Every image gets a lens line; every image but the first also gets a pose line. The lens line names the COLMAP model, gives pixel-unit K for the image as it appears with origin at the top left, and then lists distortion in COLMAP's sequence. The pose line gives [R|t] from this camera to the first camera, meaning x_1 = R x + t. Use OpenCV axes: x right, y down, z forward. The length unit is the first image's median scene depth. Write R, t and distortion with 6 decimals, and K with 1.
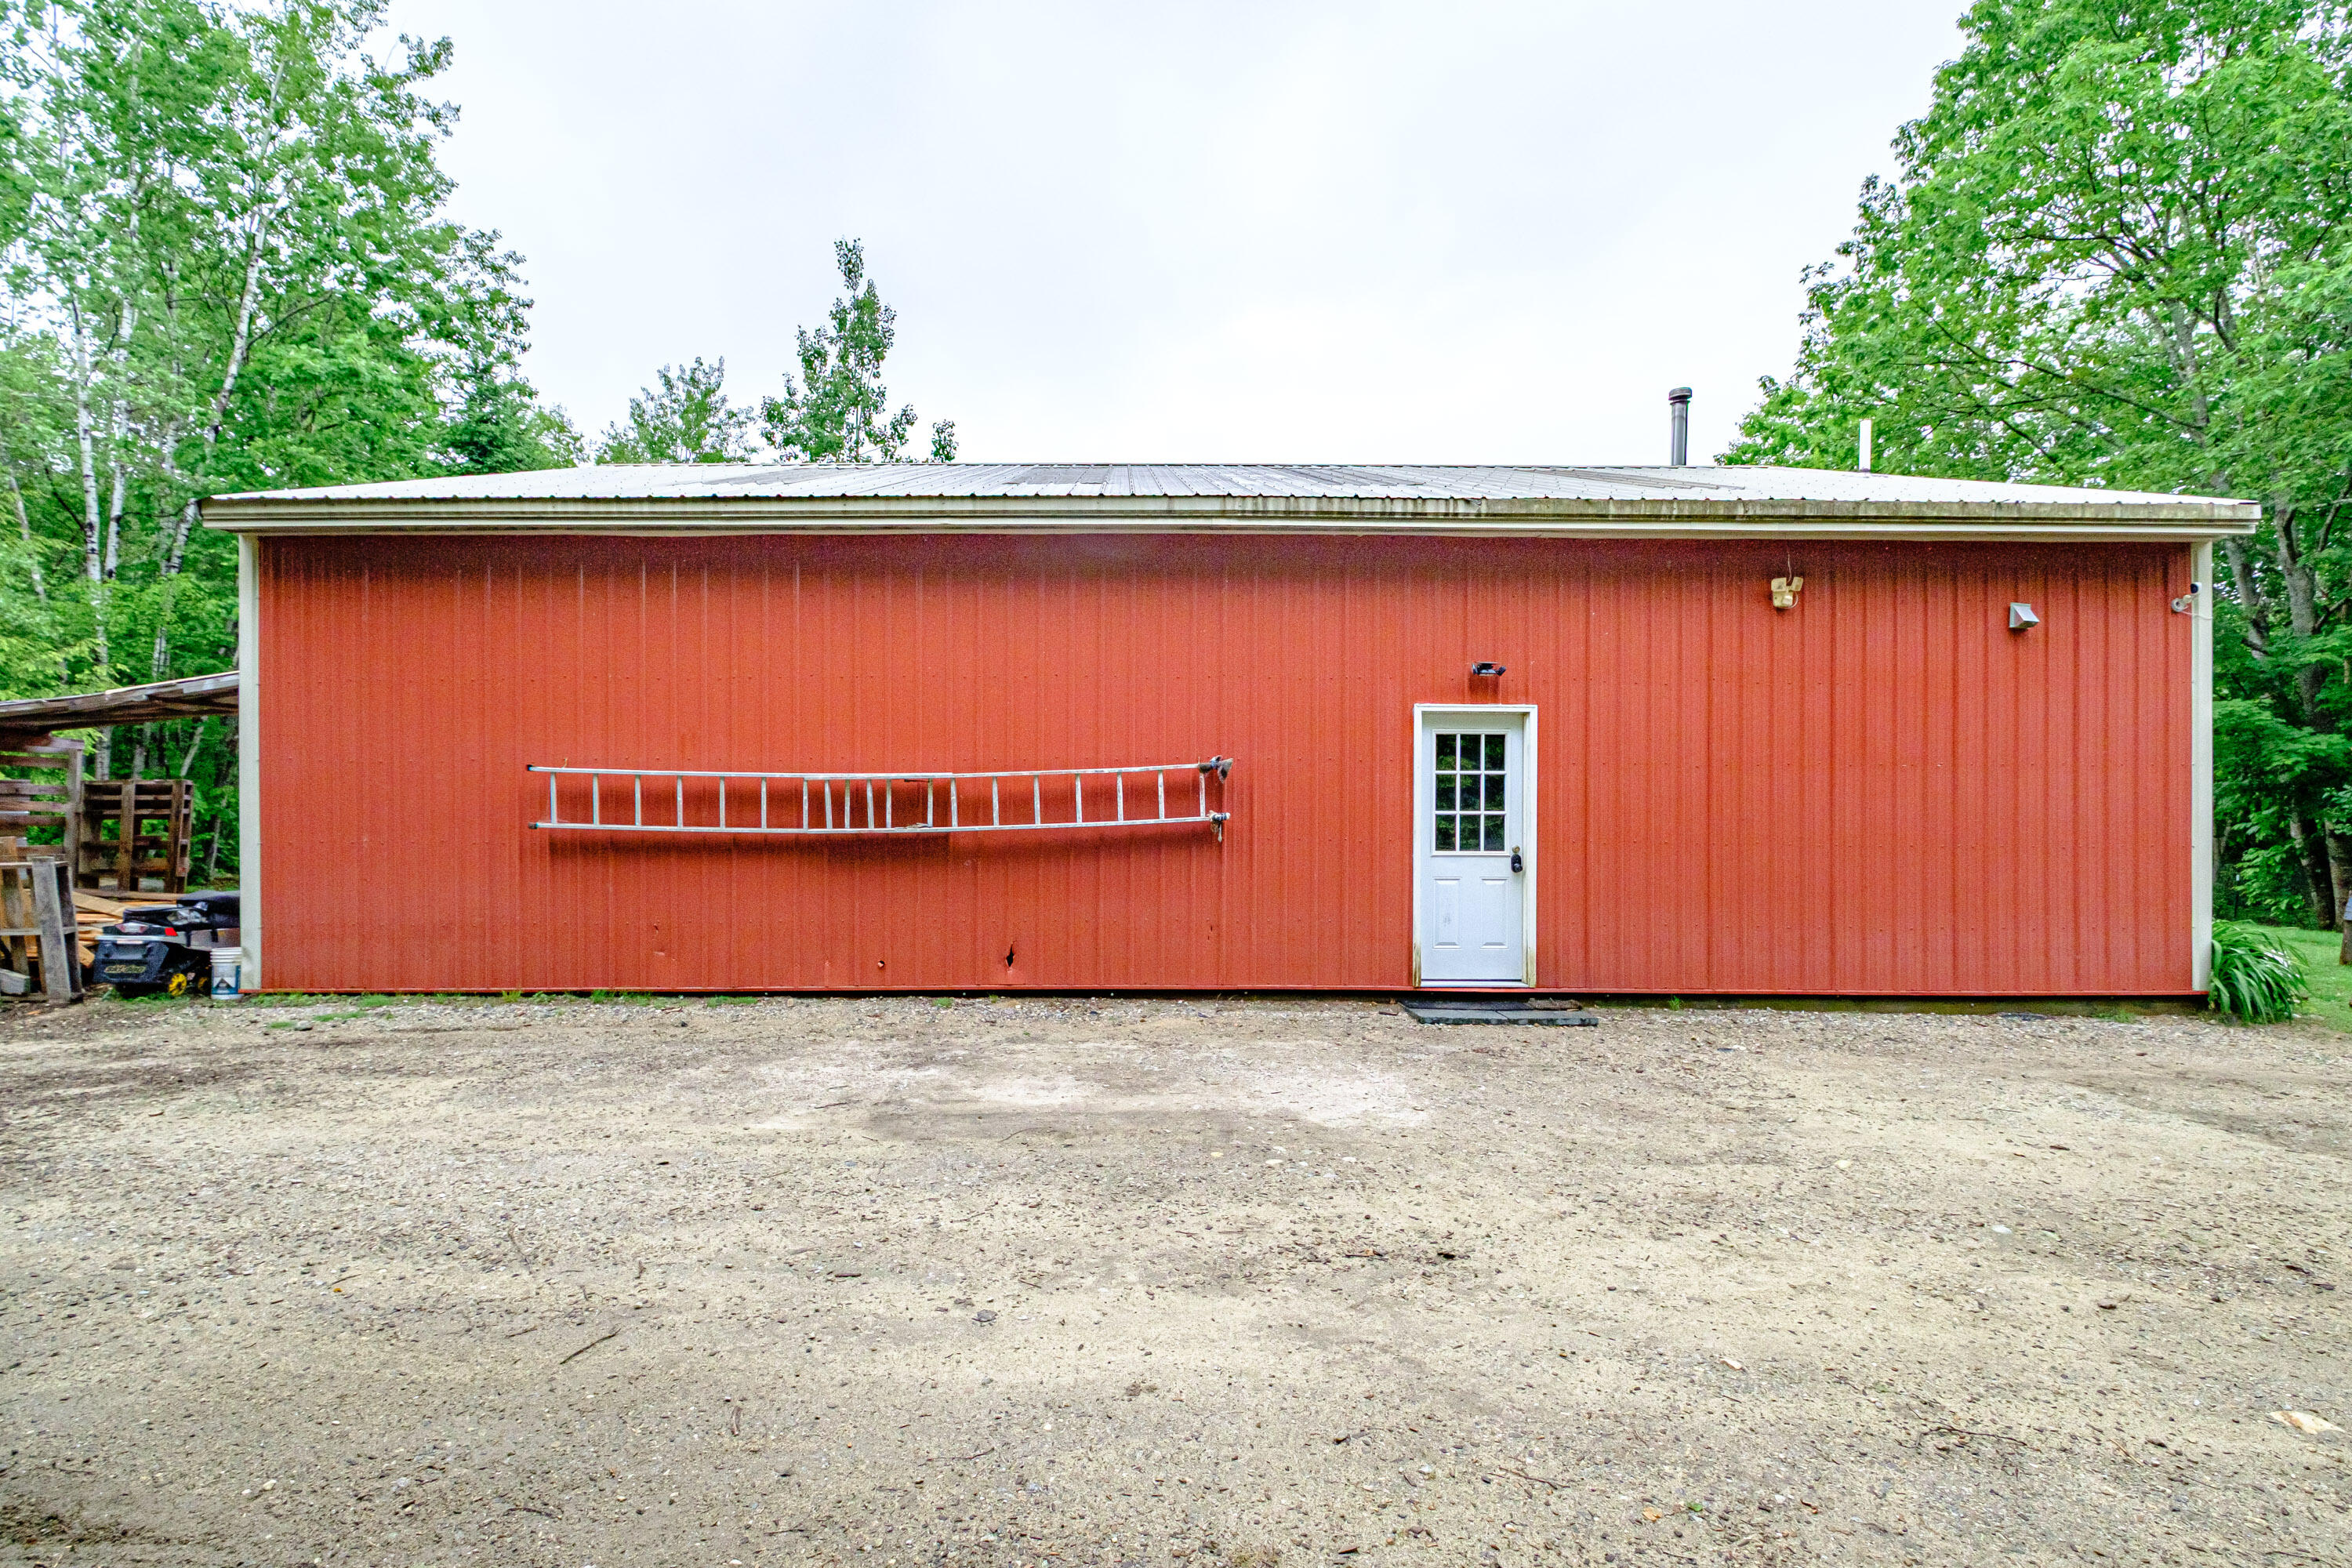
lens RADIAL K [[1071.3, 0, 1170.2], [0, 1071.3, 793.3], [0, 0, 1]] dist [0.001851, -0.000399]
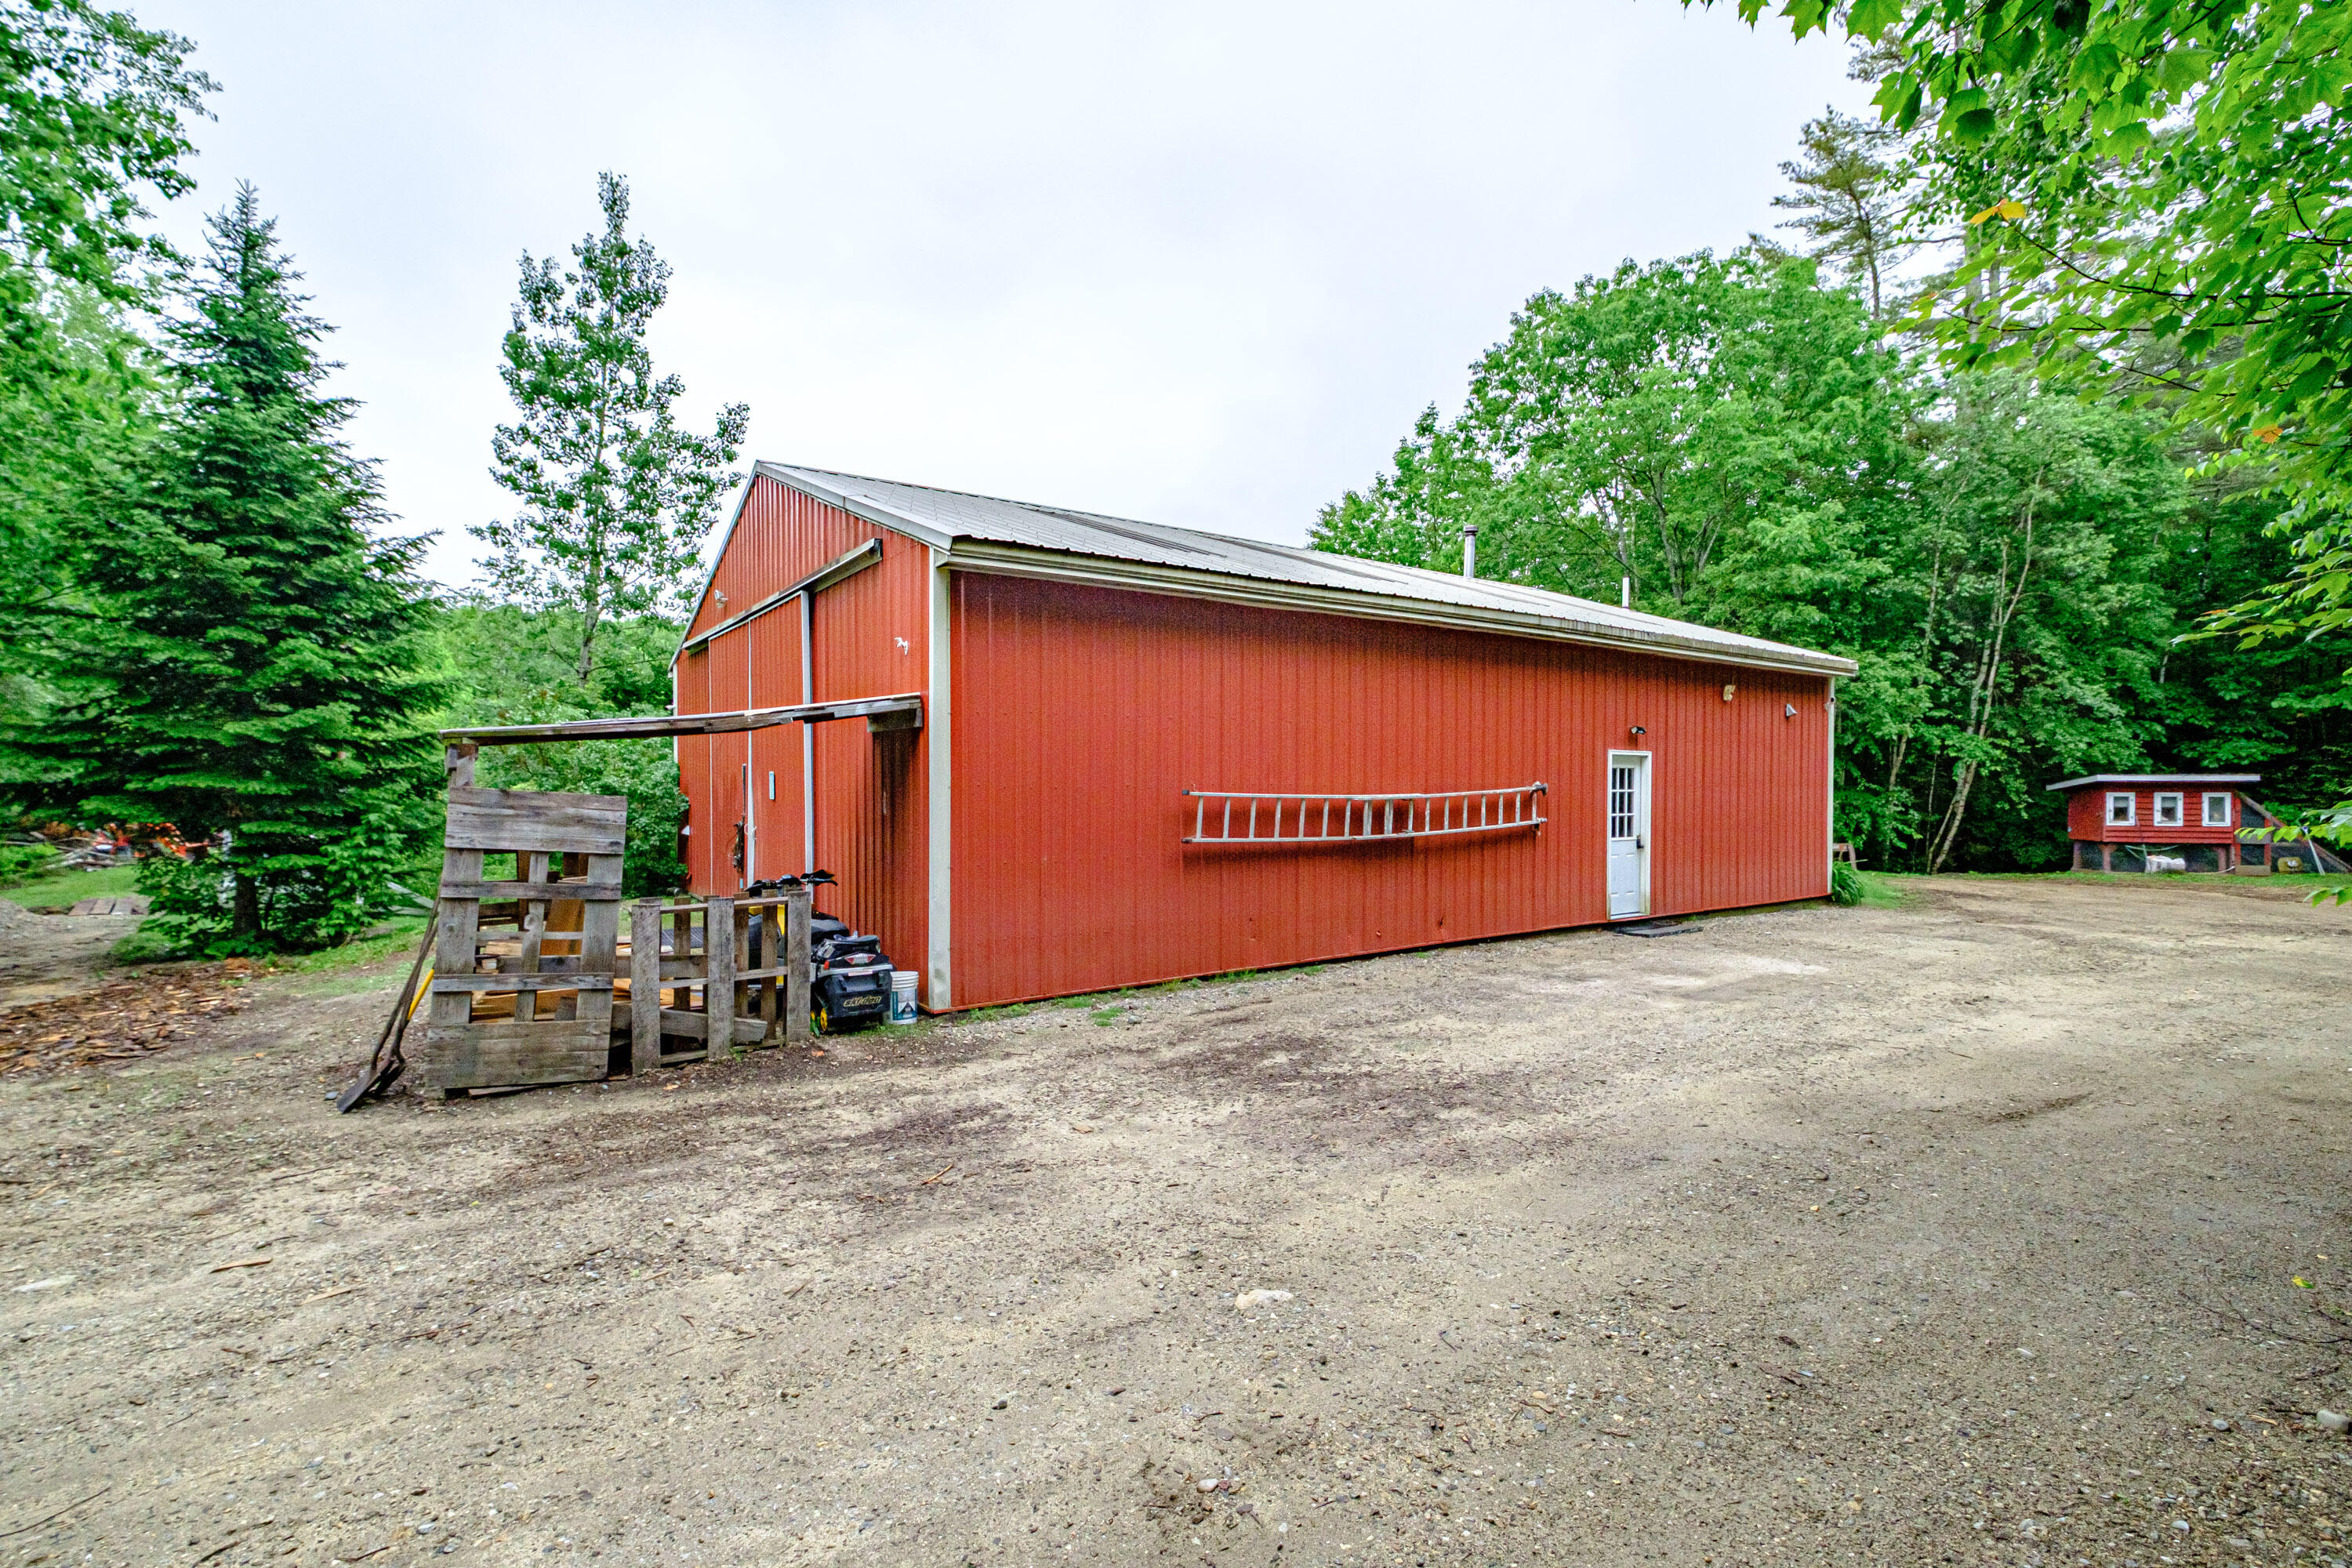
lens RADIAL K [[1071.3, 0, 1178.6], [0, 1071.3, 786.3], [0, 0, 1]] dist [0.001851, -0.000399]
pose [[0.815358, -0.004209, 0.578942, -1.275882], [0.004809, 0.999988, 0.000498, -0.030385], [-0.578937, 0.002379, 0.815368, 0.031745]]
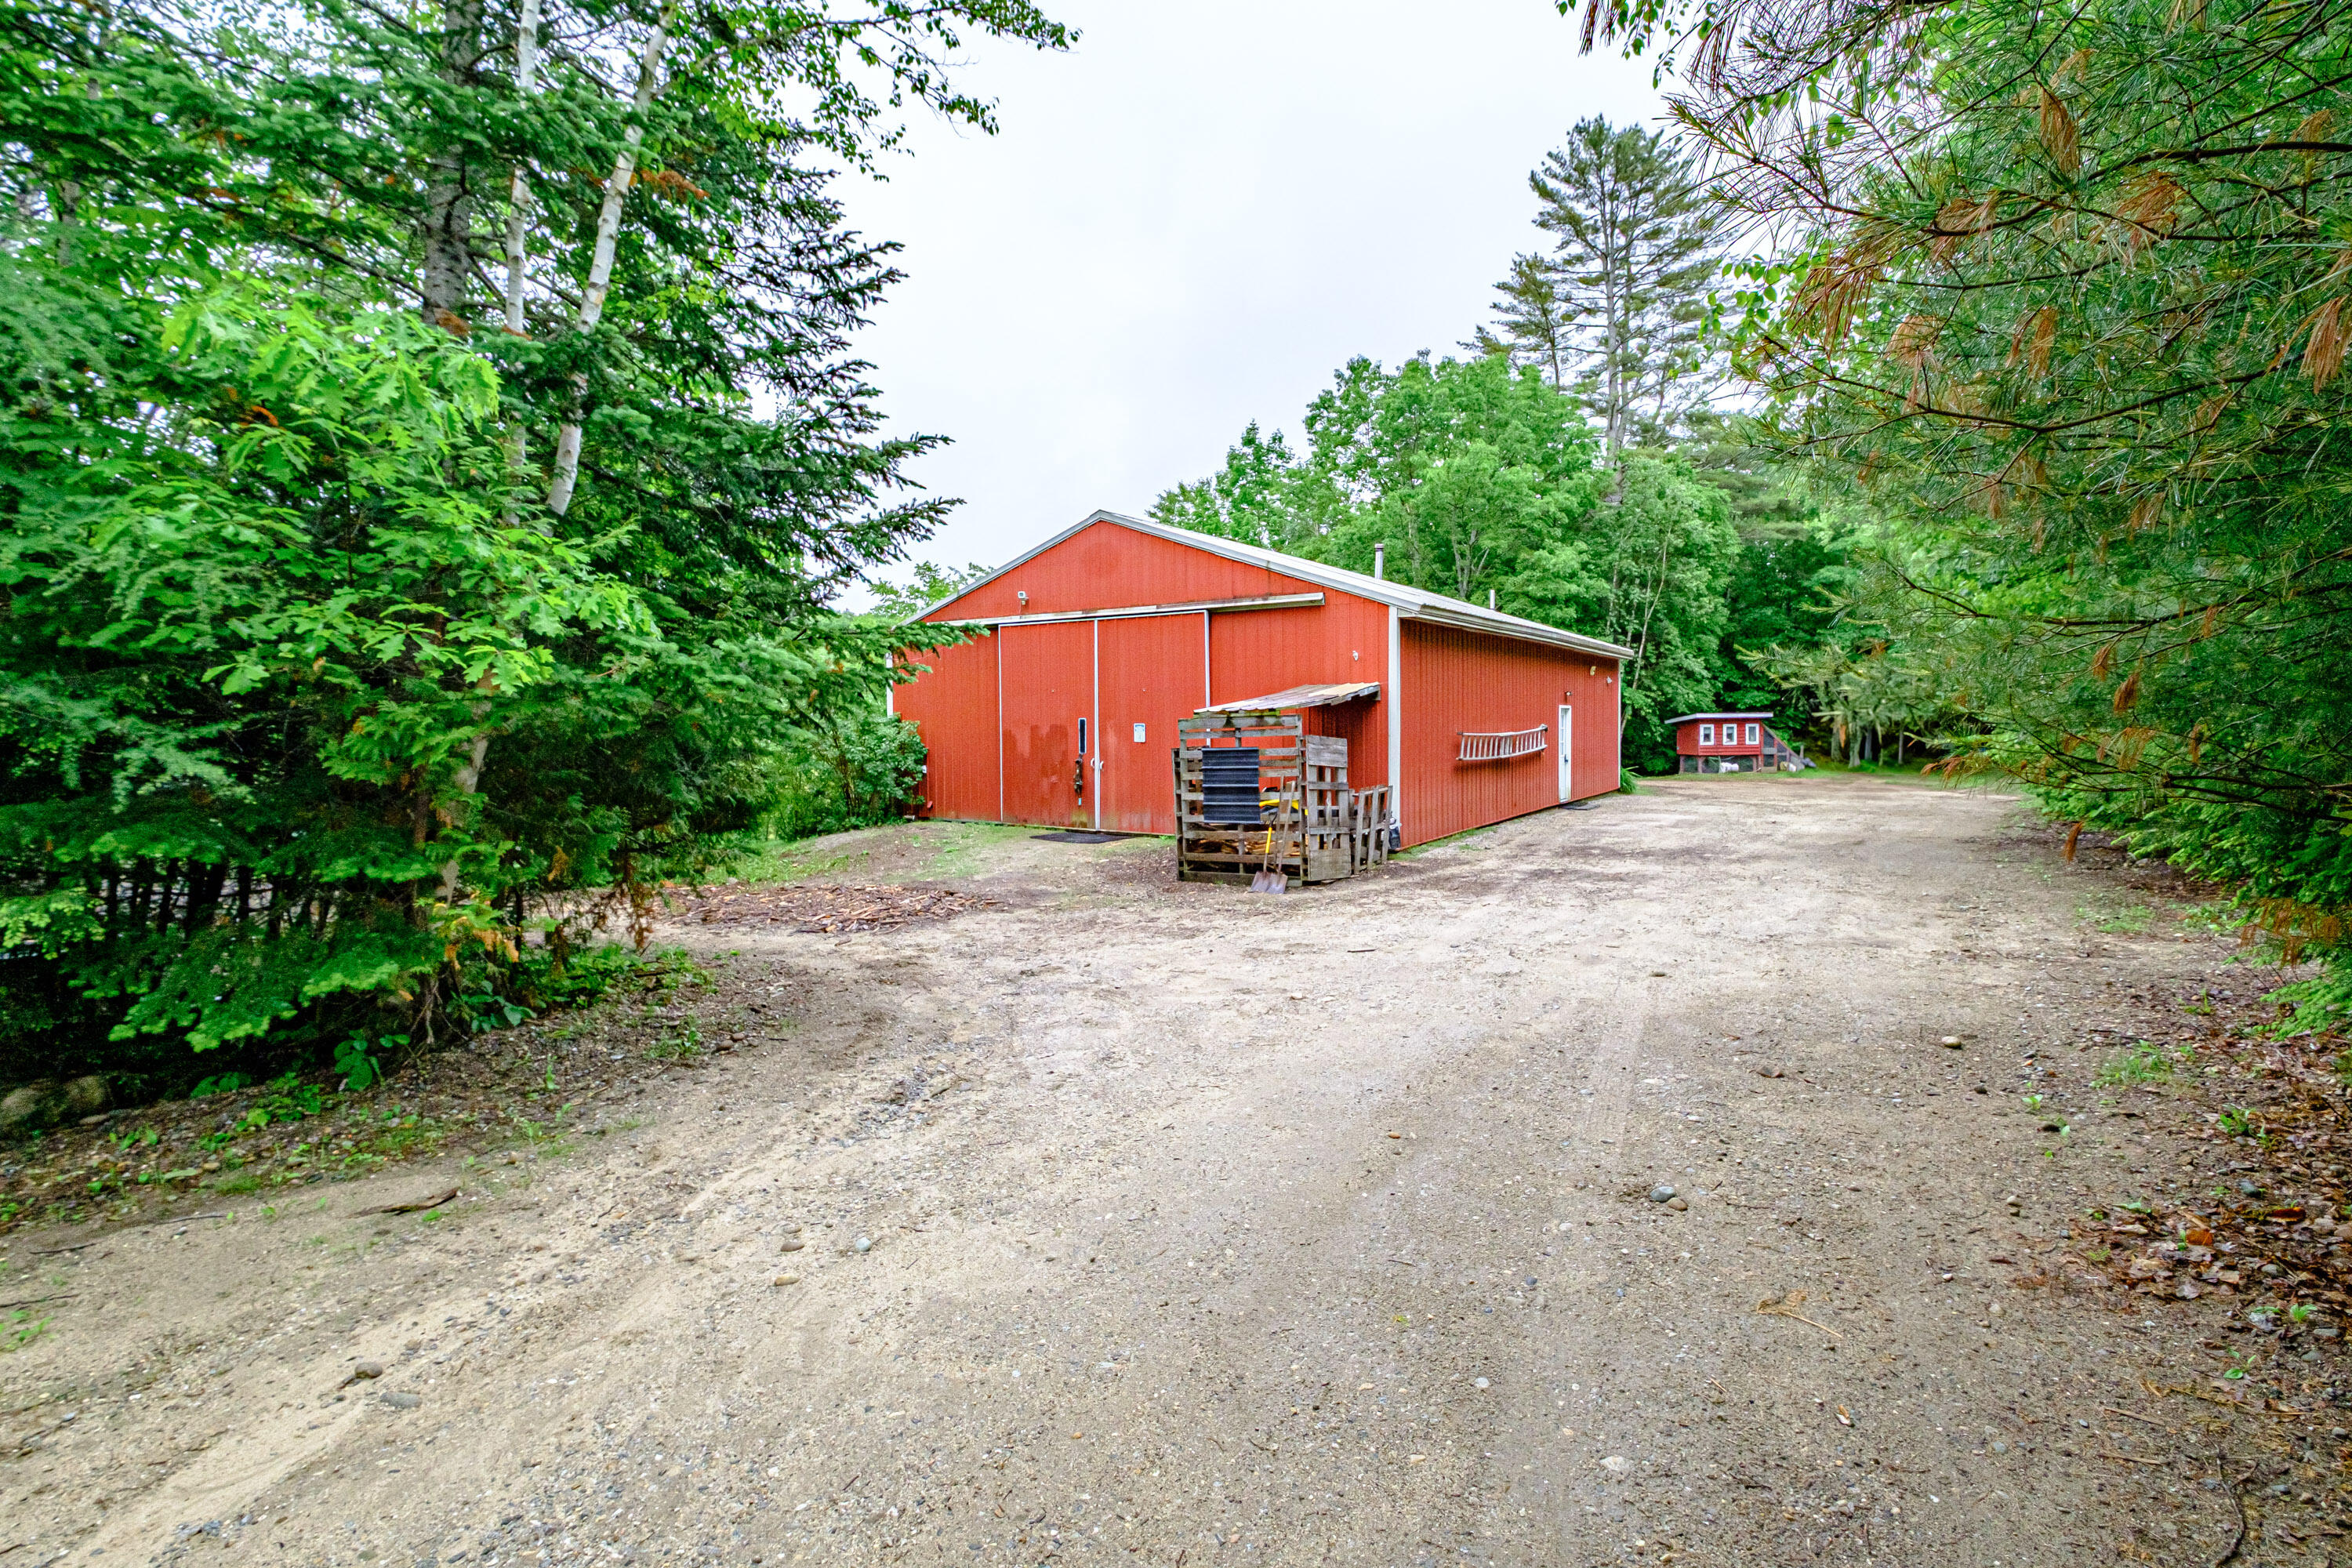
lens RADIAL K [[1071.3, 0, 1181.8], [0, 1071.3, 738.4], [0, 0, 1]] dist [0.001851, -0.000399]
pose [[0.552060, -0.023733, 0.833466, -2.755144], [0.011719, 0.999717, 0.020705, -0.064877], [-0.833722, -0.001663, 0.552182, 0.248021]]
